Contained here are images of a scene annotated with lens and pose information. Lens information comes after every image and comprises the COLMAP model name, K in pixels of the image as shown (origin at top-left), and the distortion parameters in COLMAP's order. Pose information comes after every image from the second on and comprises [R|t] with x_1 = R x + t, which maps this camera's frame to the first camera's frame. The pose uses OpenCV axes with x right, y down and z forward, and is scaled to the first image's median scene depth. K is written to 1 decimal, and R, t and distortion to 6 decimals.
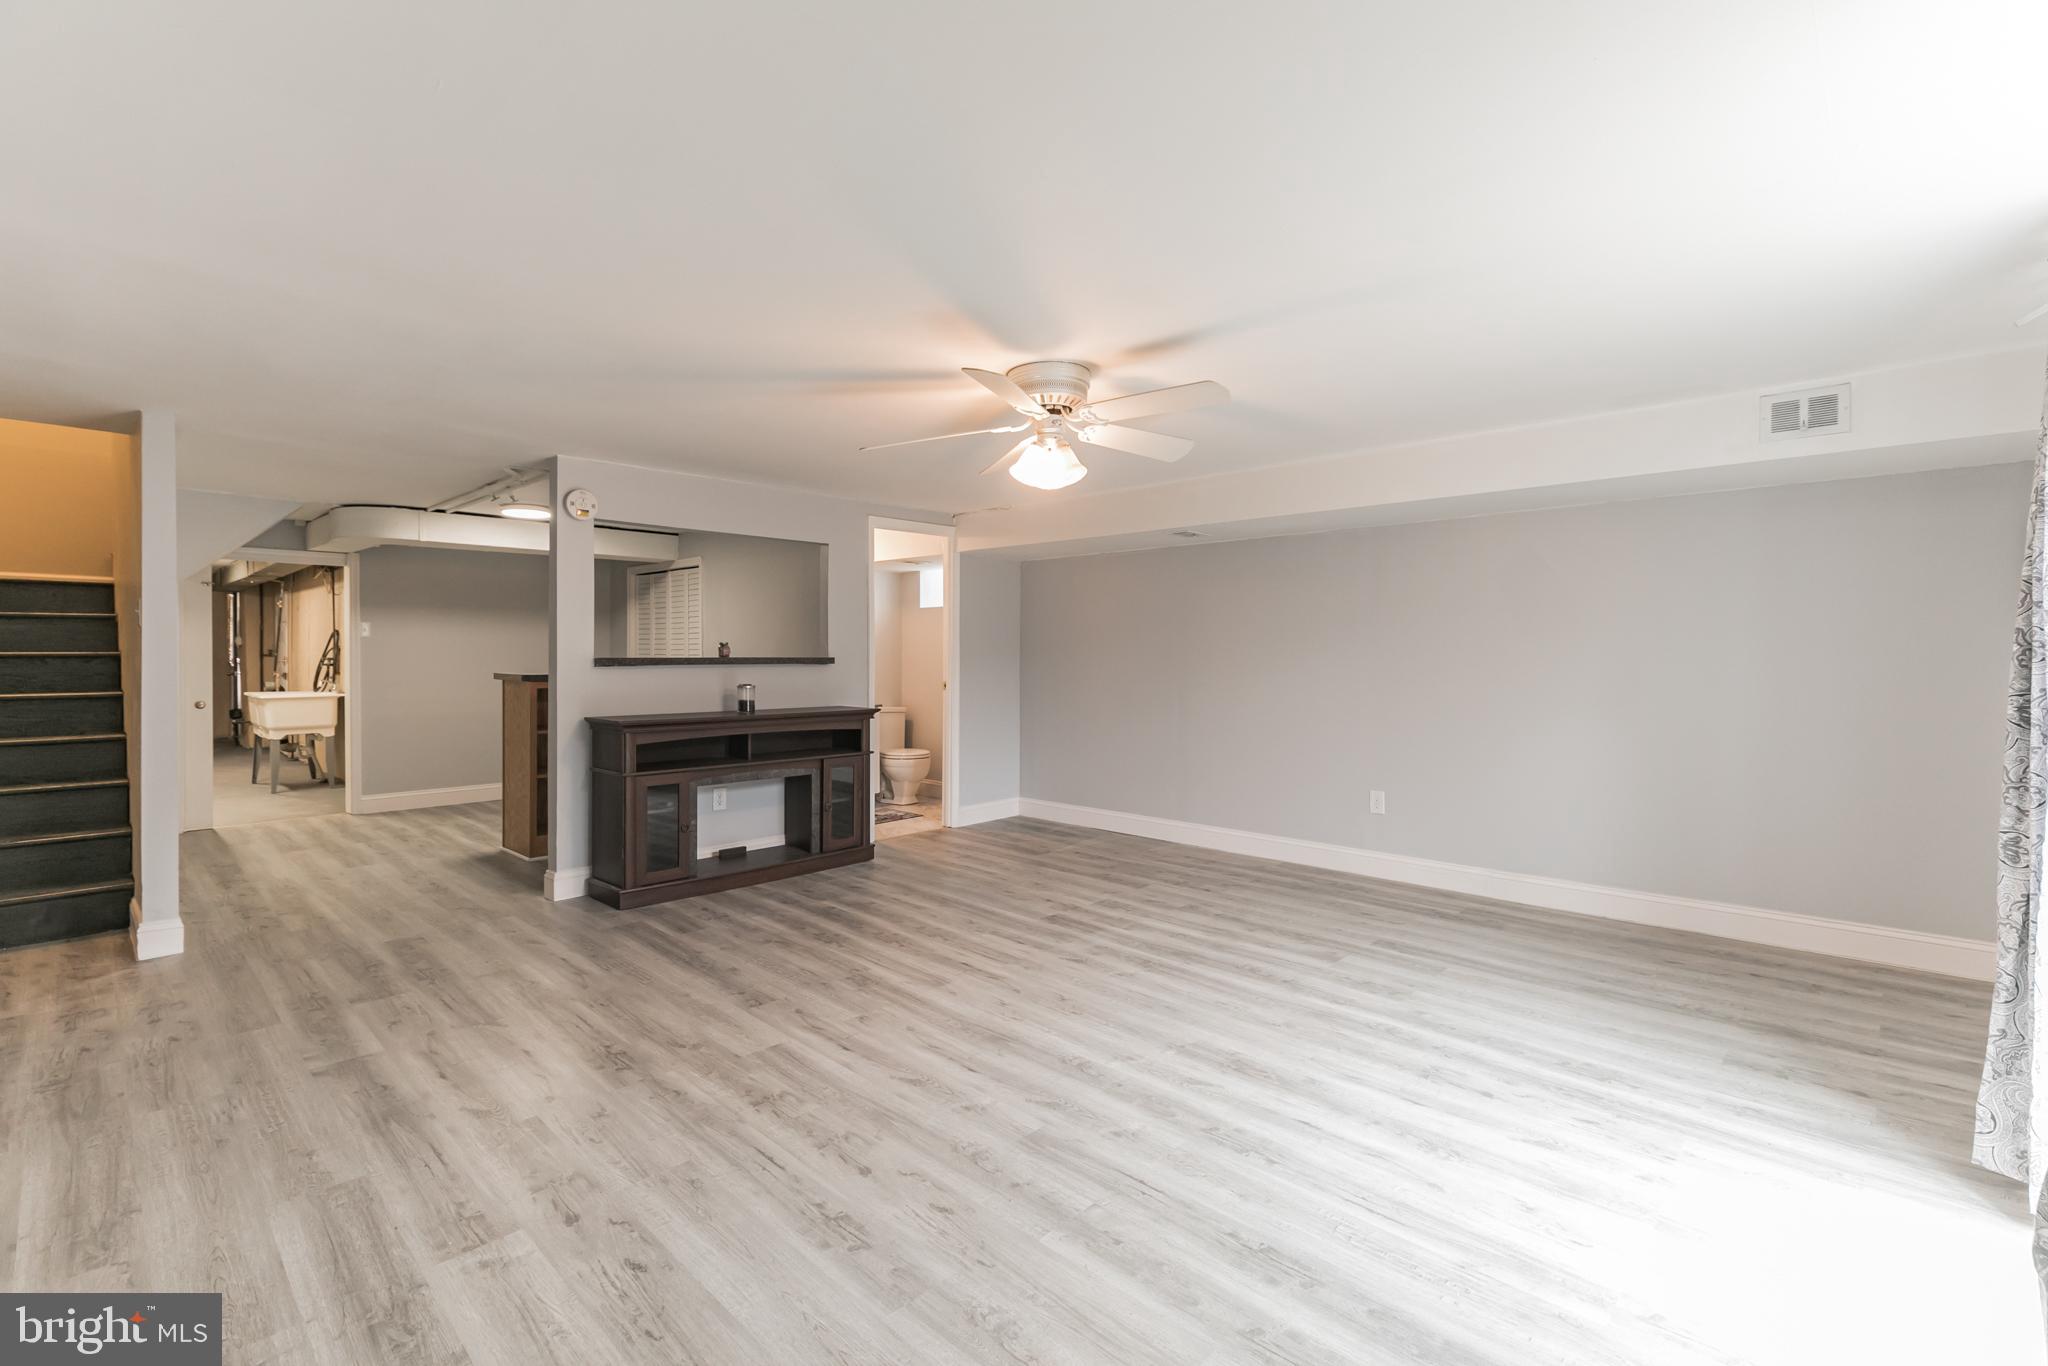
lens RADIAL K [[931.0, 0, 1027.8], [0, 931.0, 668.2], [0, 0, 1]] dist [0.005958, -0.000373]
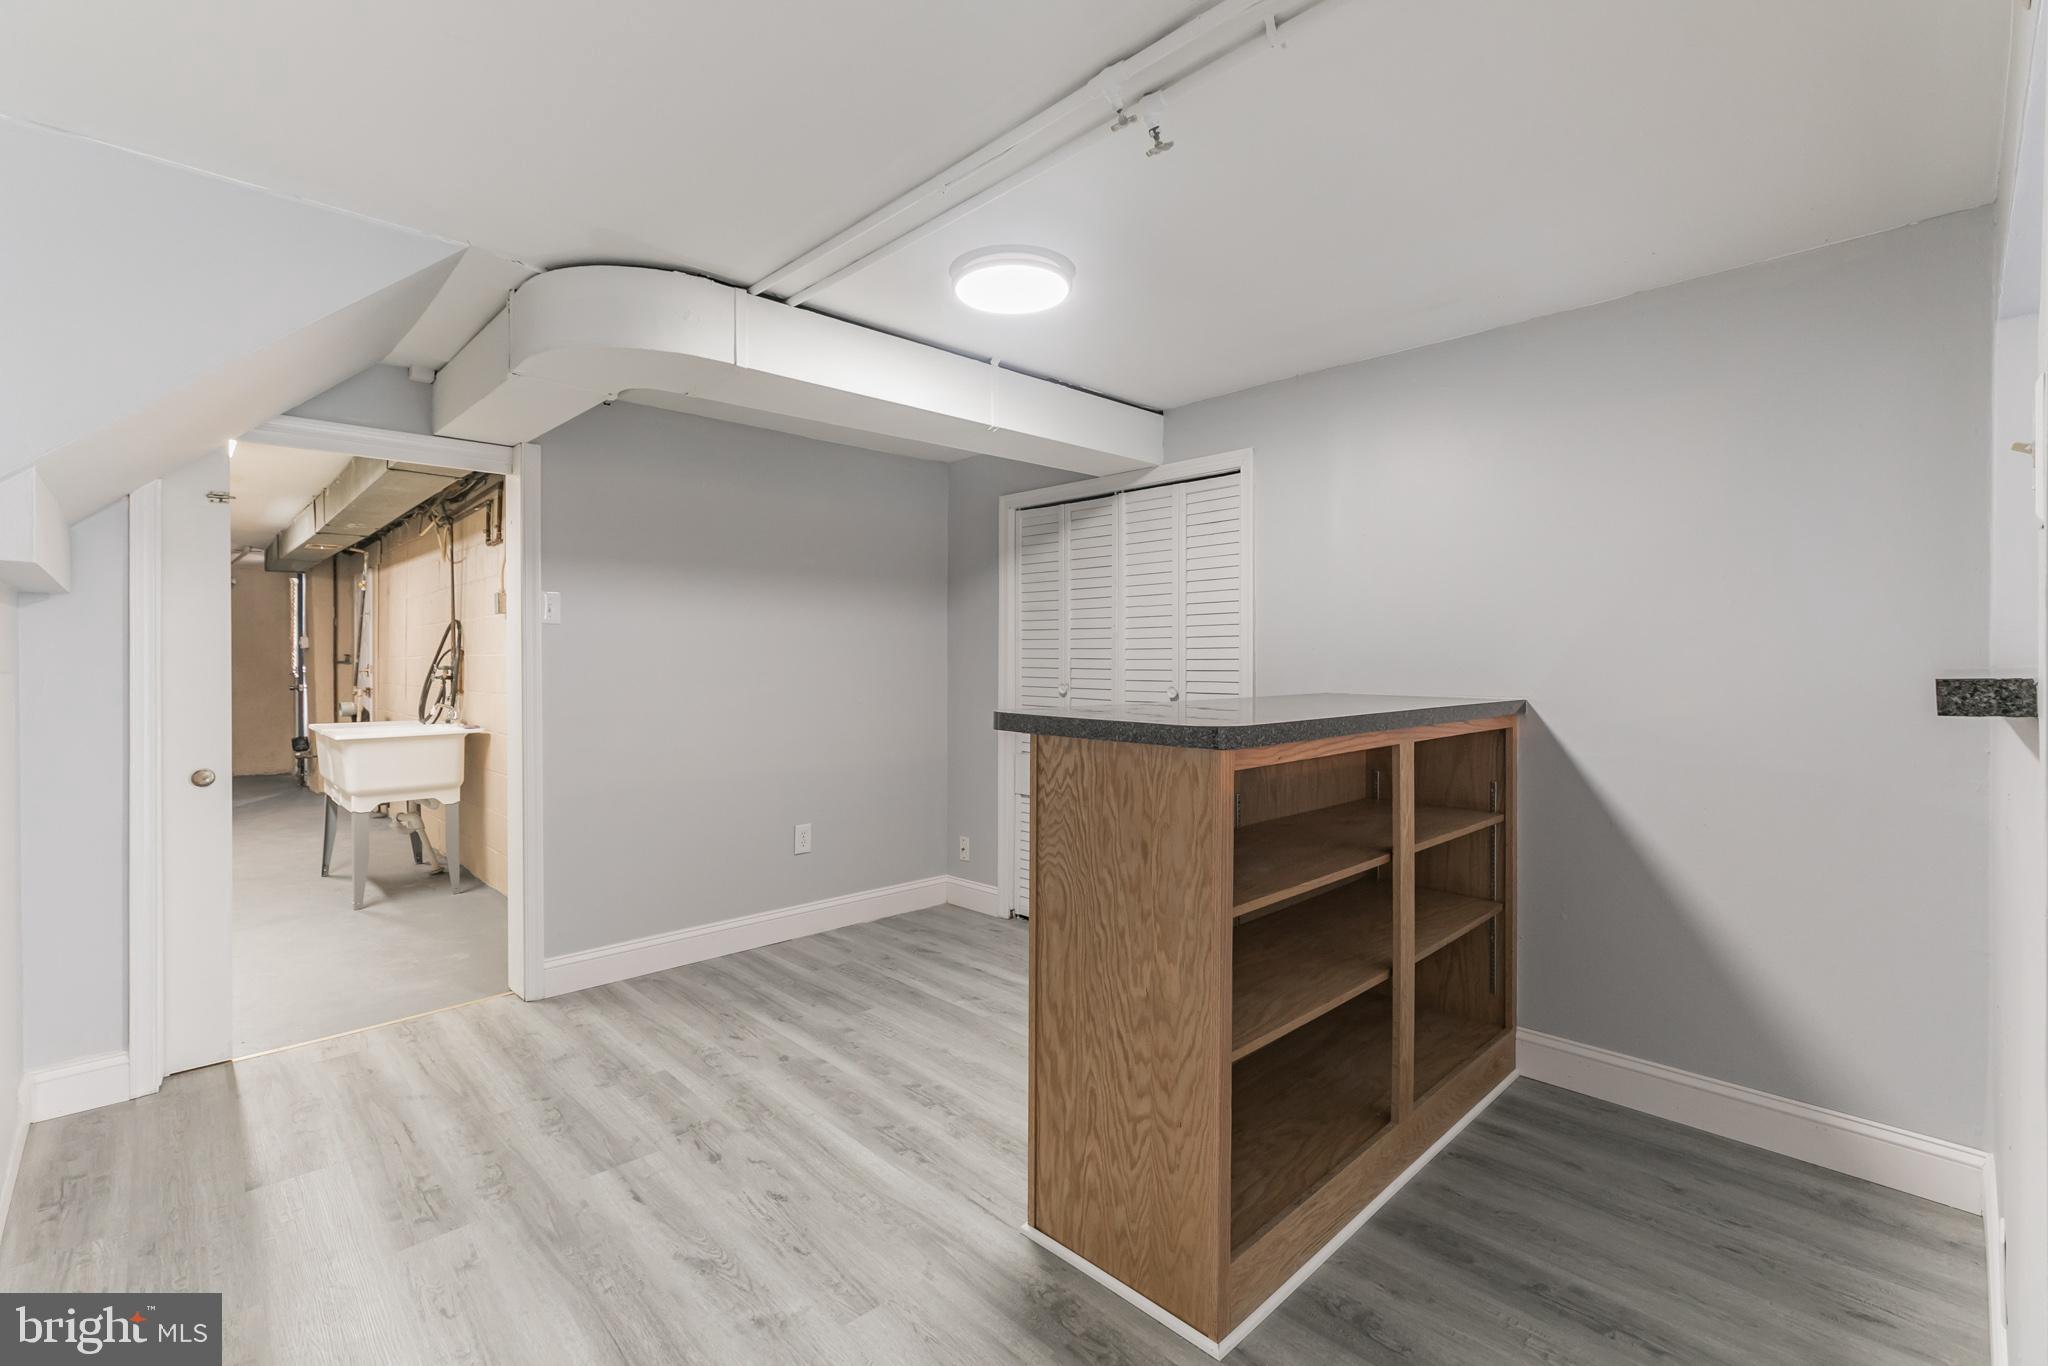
lens RADIAL K [[906.5, 0, 1018.1], [0, 906.5, 671.9], [0, 0, 1]] dist [-0.000395, -0.000219]
pose [[0.999222, -0.002339, -0.039381, -0.354211], [0.002303, 0.999997, -0.000945, -0.006064], [0.039383, 0.000854, 0.999224, 0.428973]]
